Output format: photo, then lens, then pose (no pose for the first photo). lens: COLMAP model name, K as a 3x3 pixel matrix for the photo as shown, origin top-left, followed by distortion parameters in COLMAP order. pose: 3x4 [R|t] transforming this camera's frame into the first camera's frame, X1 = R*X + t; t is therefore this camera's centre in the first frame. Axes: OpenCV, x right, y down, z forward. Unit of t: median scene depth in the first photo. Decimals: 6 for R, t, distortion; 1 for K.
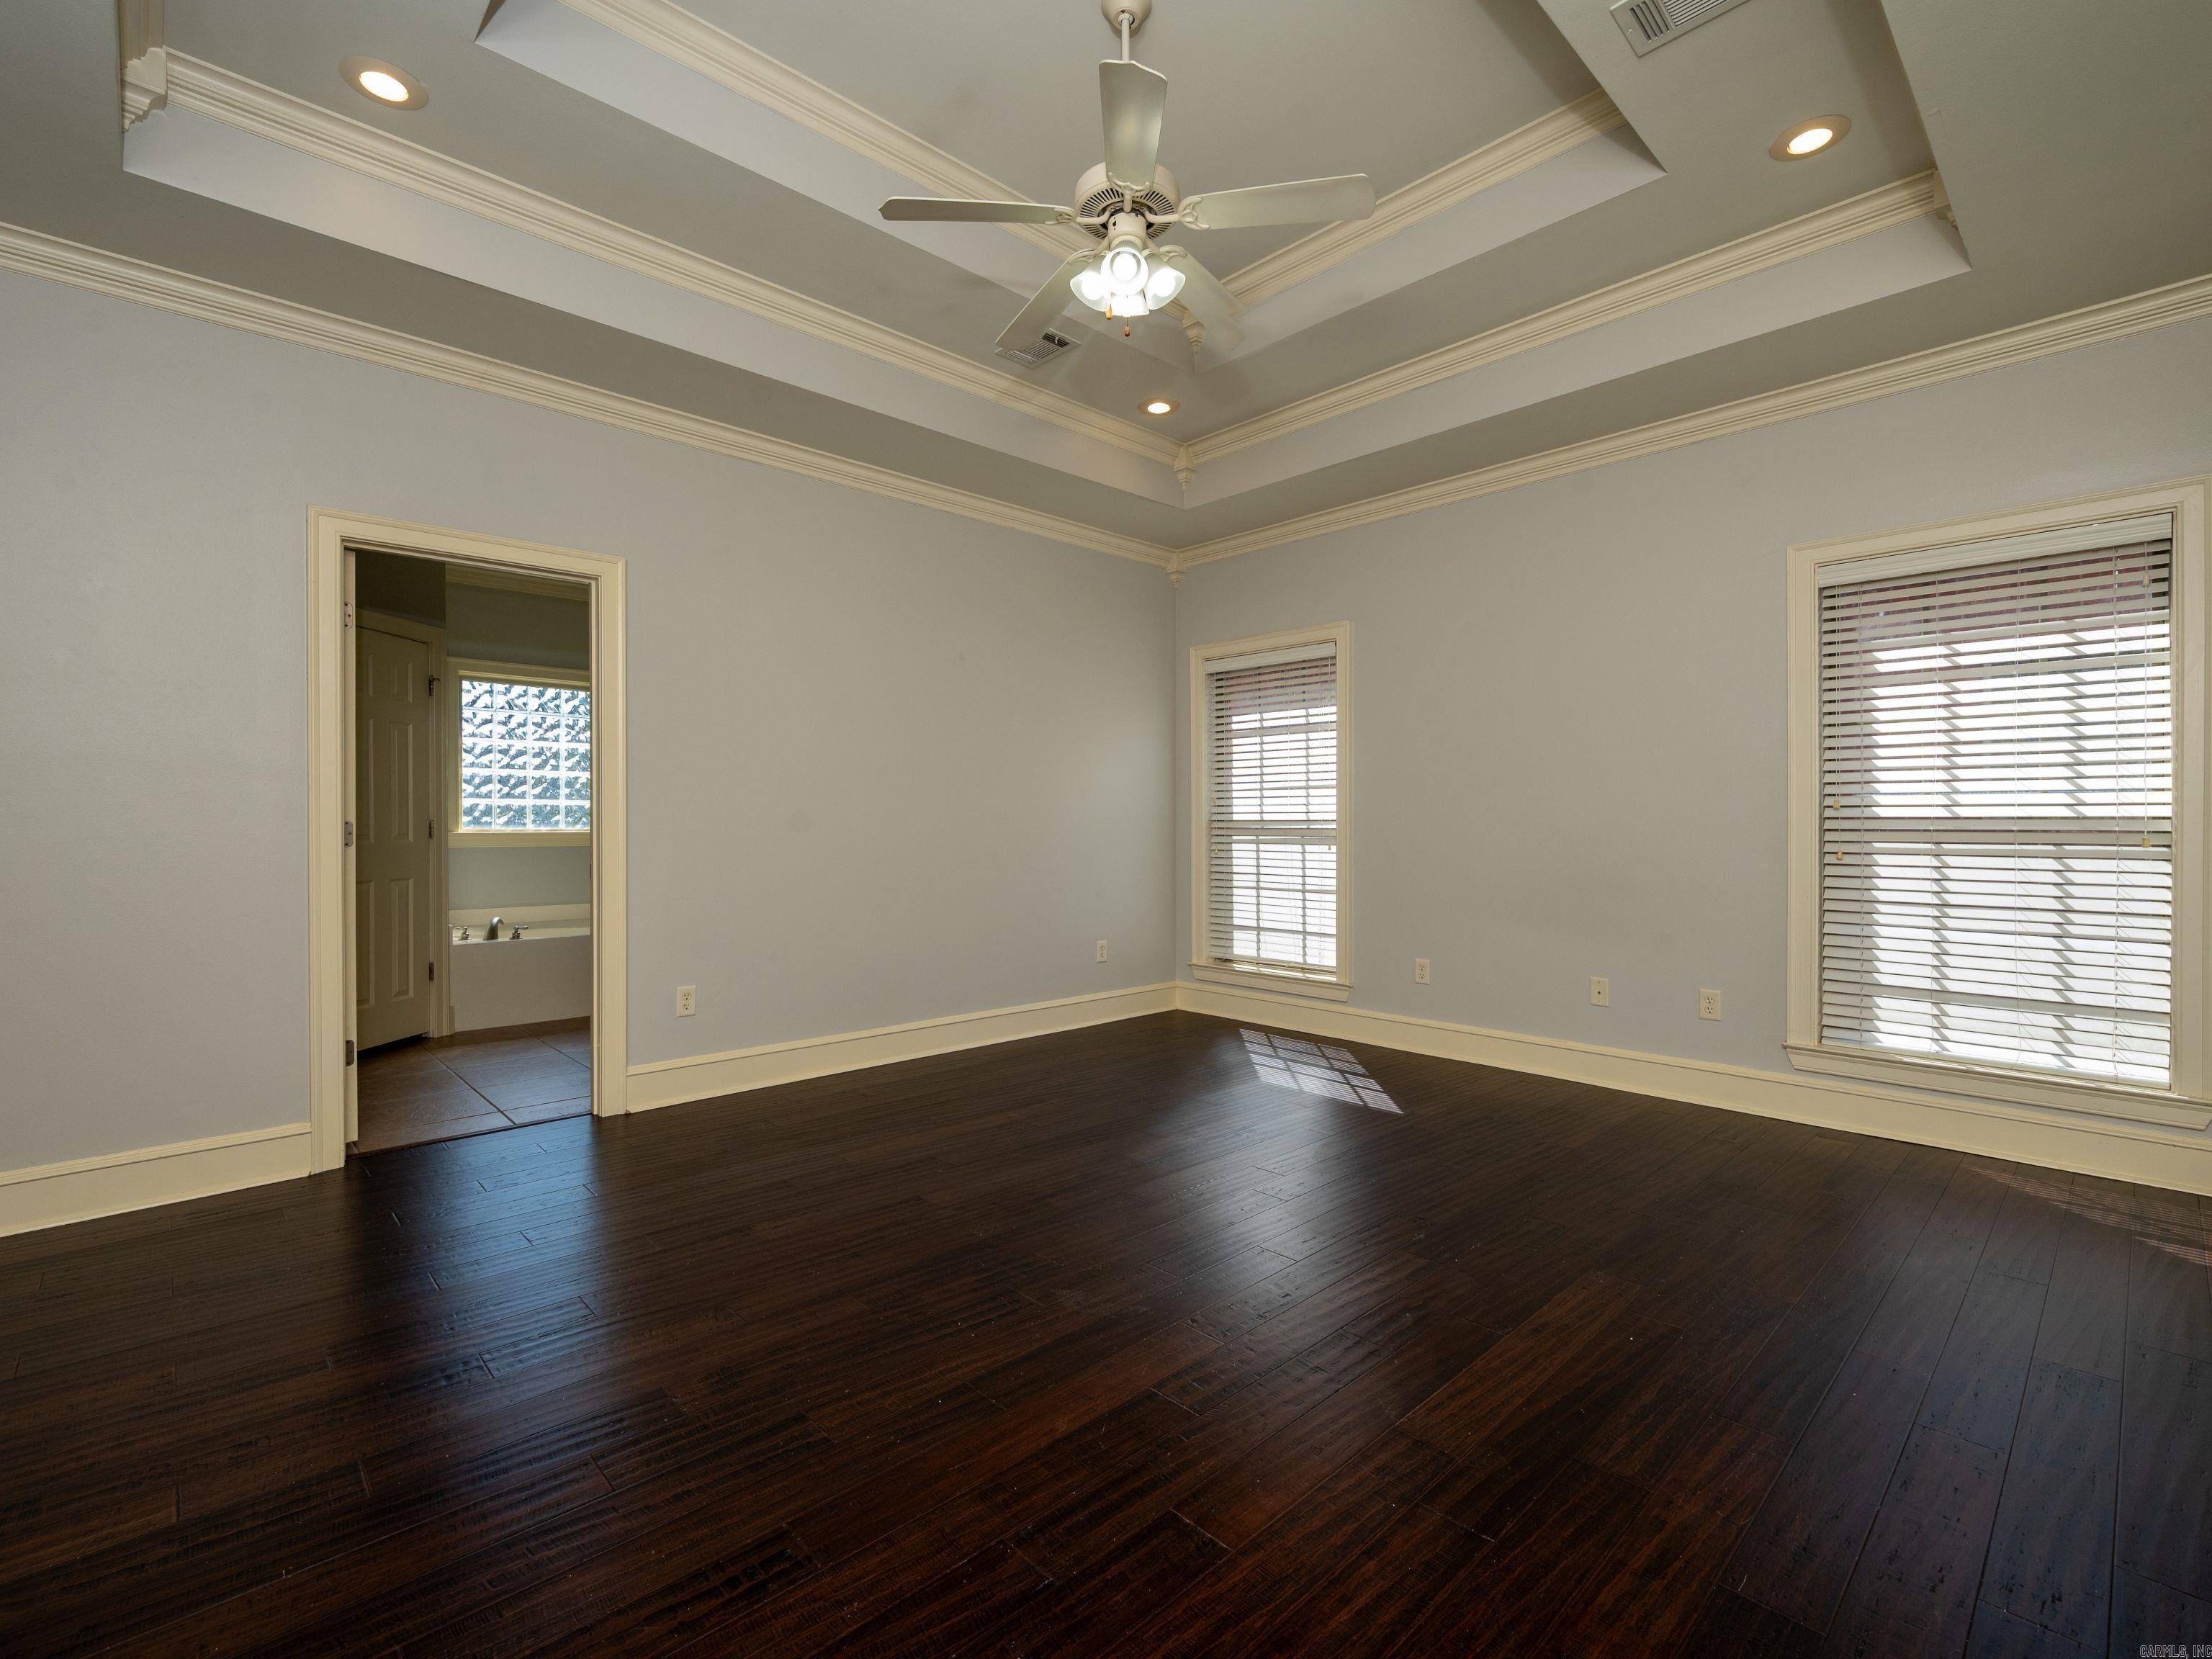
lens RADIAL K [[1006.8, 0, 1133.9], [0, 1006.8, 829.1], [0, 0, 1]] dist [-0.000338, -0.000638]
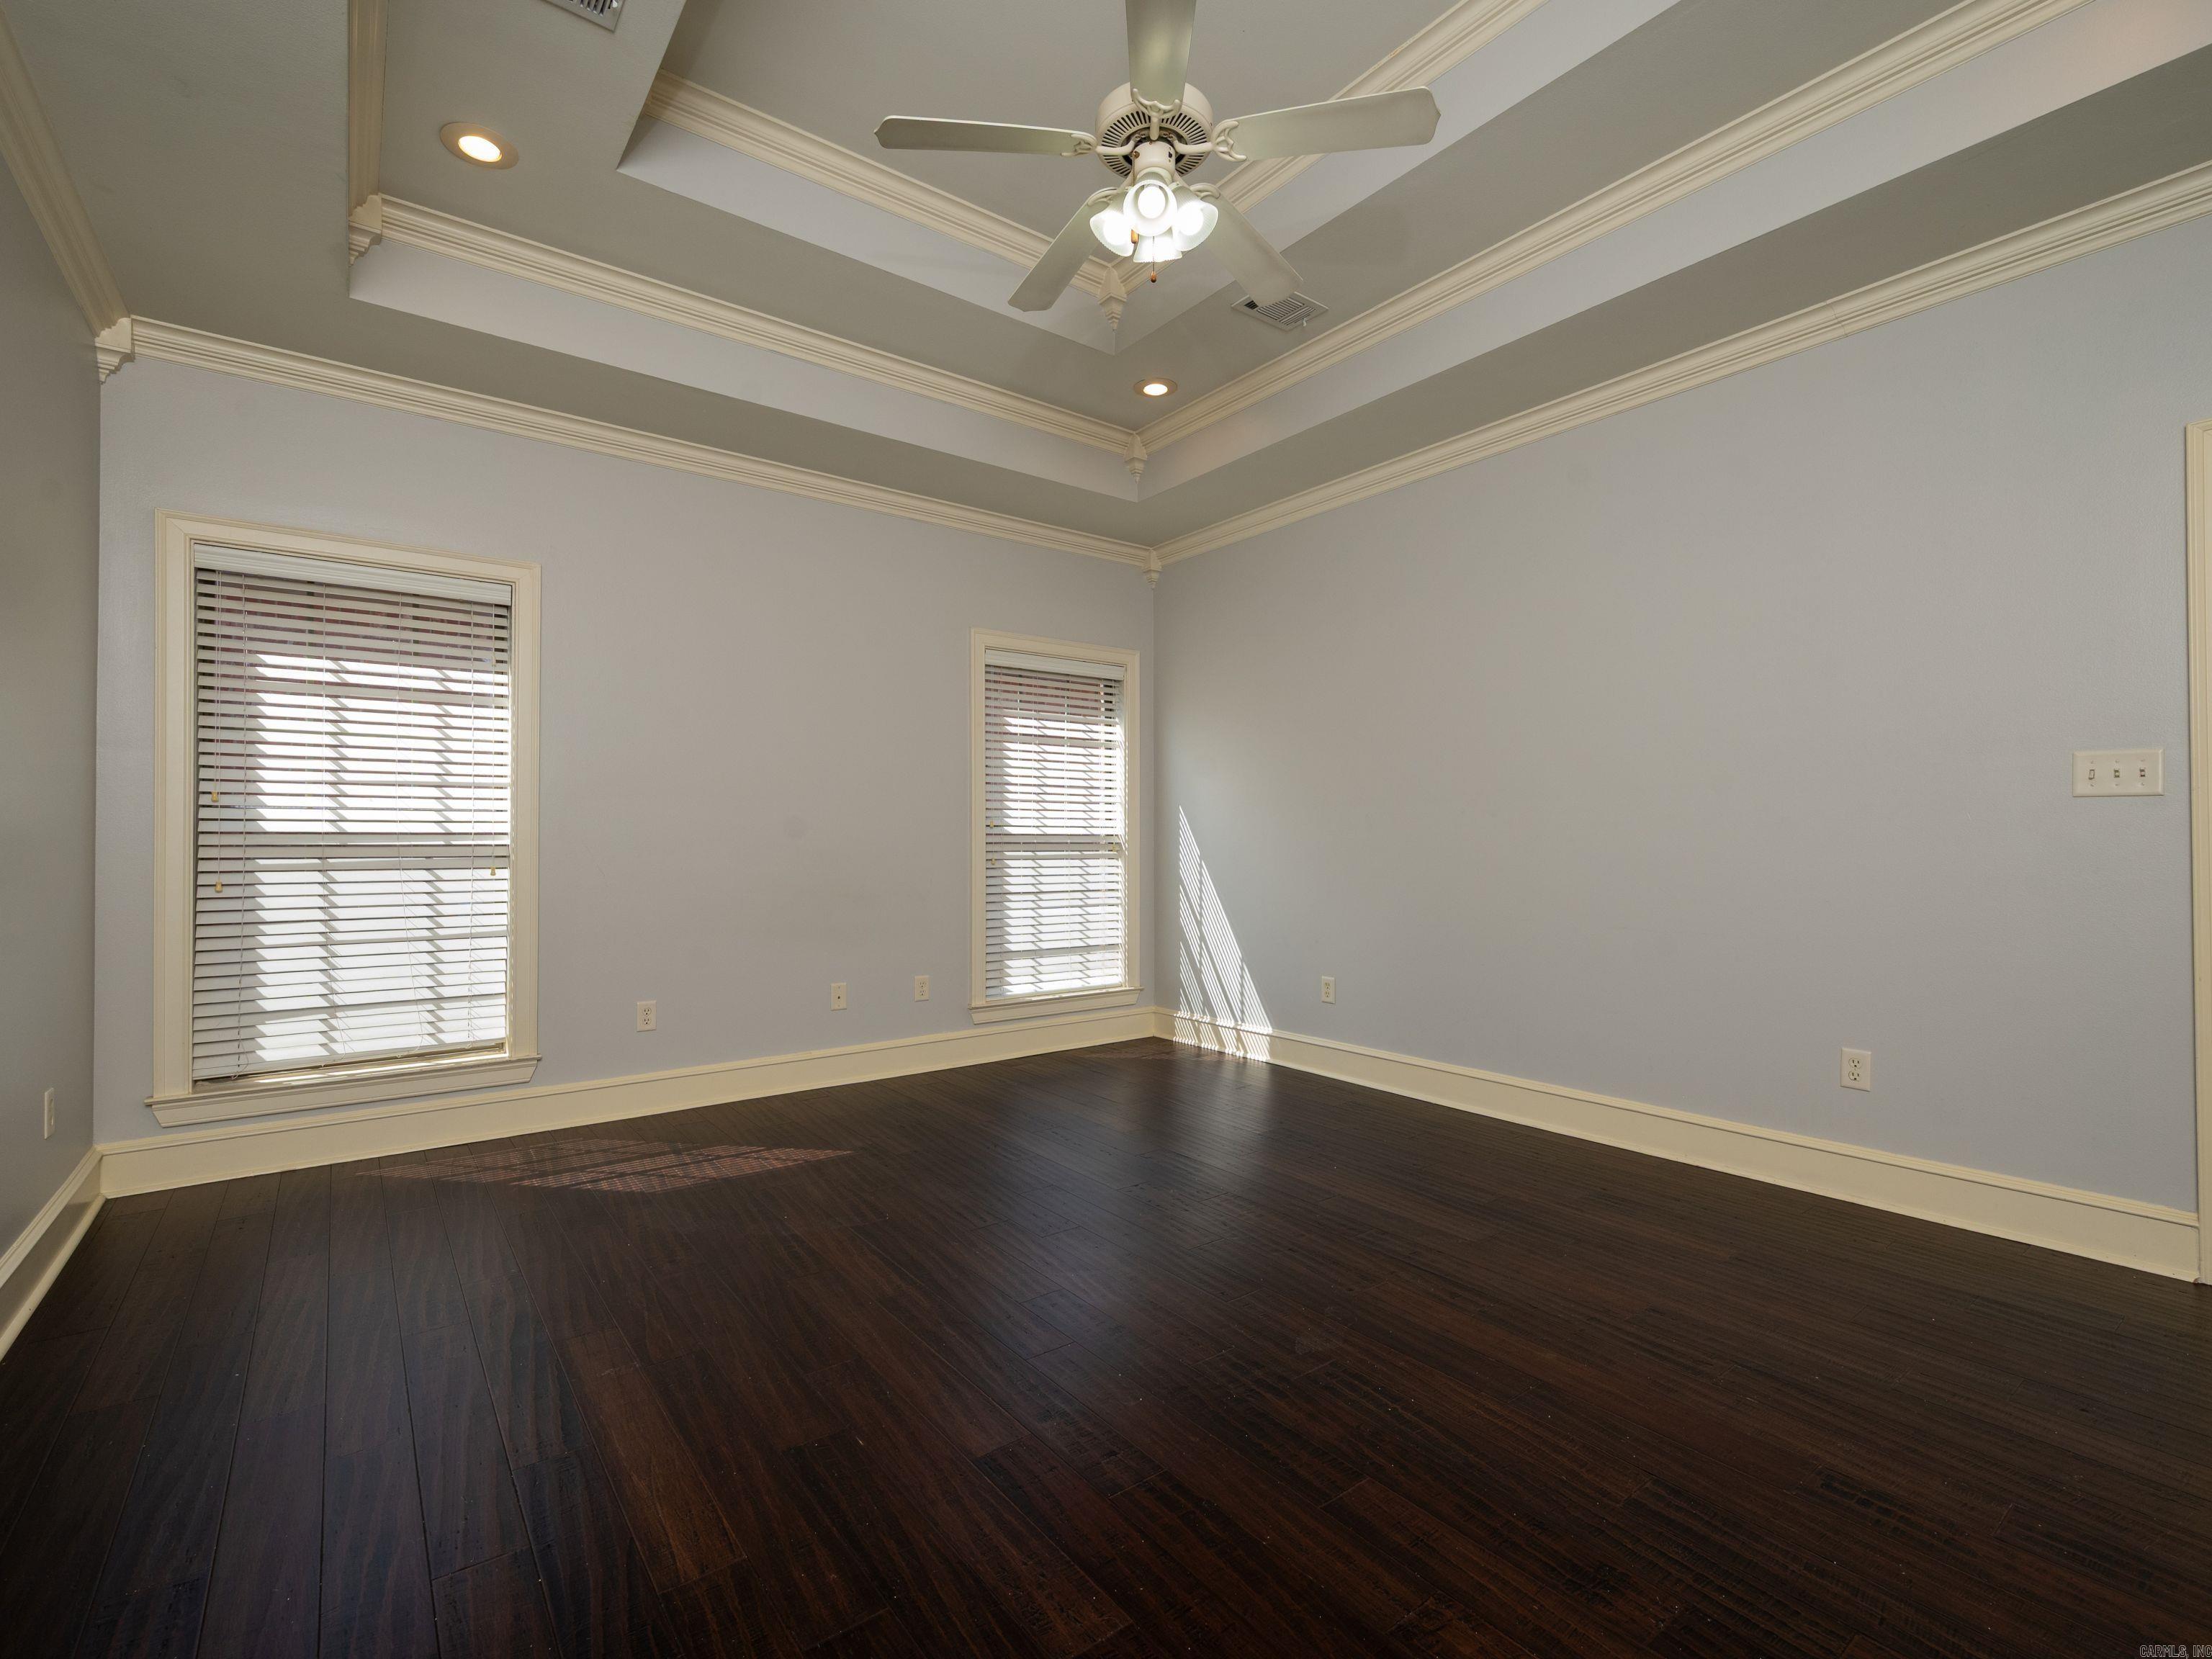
lens RADIAL K [[1006.8, 0, 1133.9], [0, 1006.8, 829.1], [0, 0, 1]] dist [-0.000338, -0.000638]
pose [[0.108720, 0.009502, 0.994027, -0.427795], [0.005577, 0.999933, -0.010169, -0.001899], [-0.994057, 0.006650, 0.108659, 0.438400]]
